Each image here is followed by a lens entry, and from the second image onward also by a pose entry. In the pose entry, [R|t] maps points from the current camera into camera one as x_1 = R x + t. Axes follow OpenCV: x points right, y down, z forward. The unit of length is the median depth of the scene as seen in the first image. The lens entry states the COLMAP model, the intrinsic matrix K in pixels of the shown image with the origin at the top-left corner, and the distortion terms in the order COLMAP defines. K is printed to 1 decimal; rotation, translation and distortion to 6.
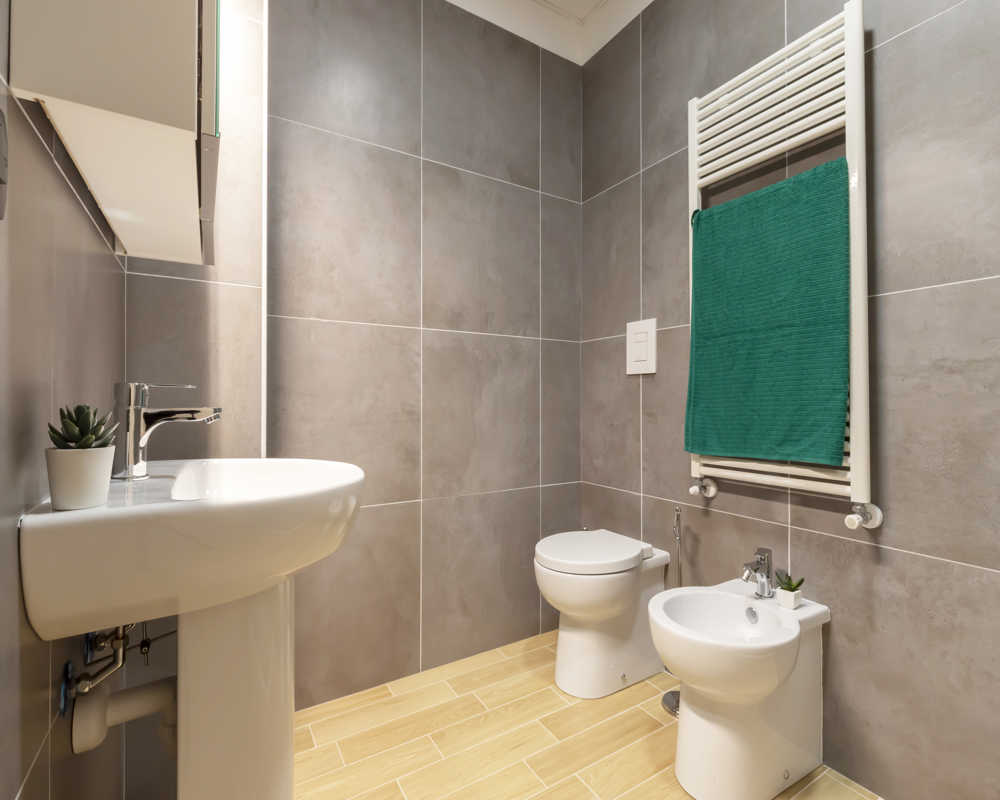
lens RADIAL K [[476.0, 0, 500.0], [0, 476.0, 400.0], [0, 0, 1]] dist [-0.002315, -0.001032]
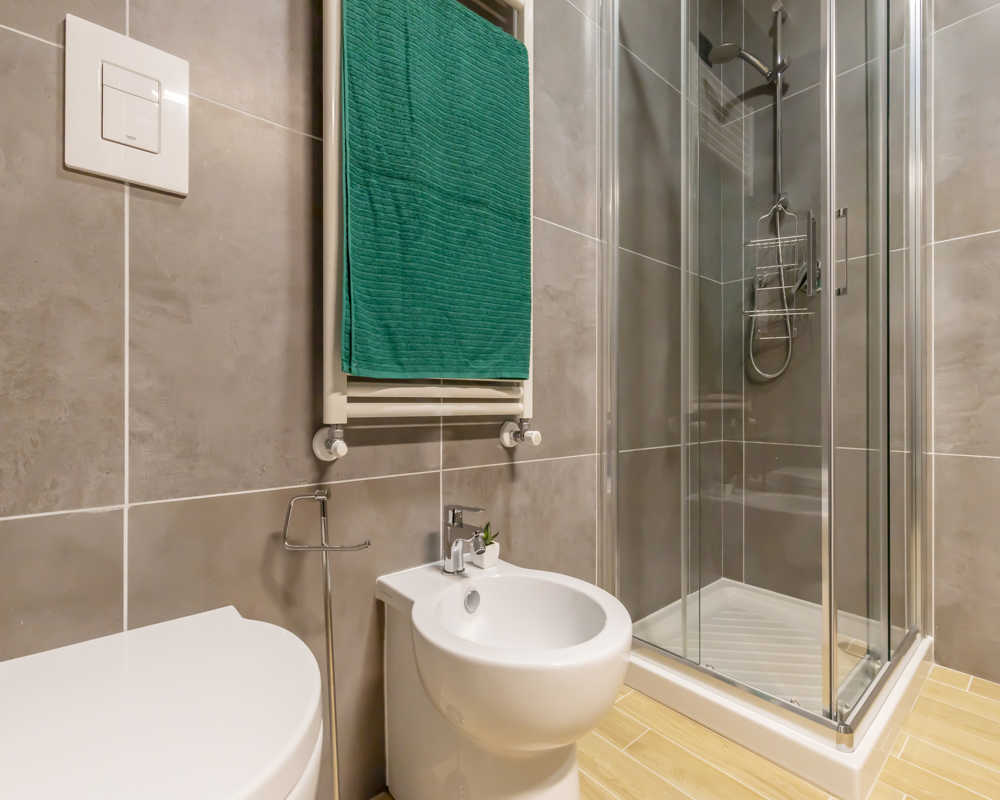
lens RADIAL K [[476.0, 0, 500.0], [0, 476.0, 400.0], [0, 0, 1]] dist [-0.002315, -0.001032]
pose [[-0.148619, -0.001923, 0.988893, -0.152894], [-0.006399, 0.999979, 0.000983, 0.150622], [-0.988874, -0.006181, -0.148628, 1.011858]]
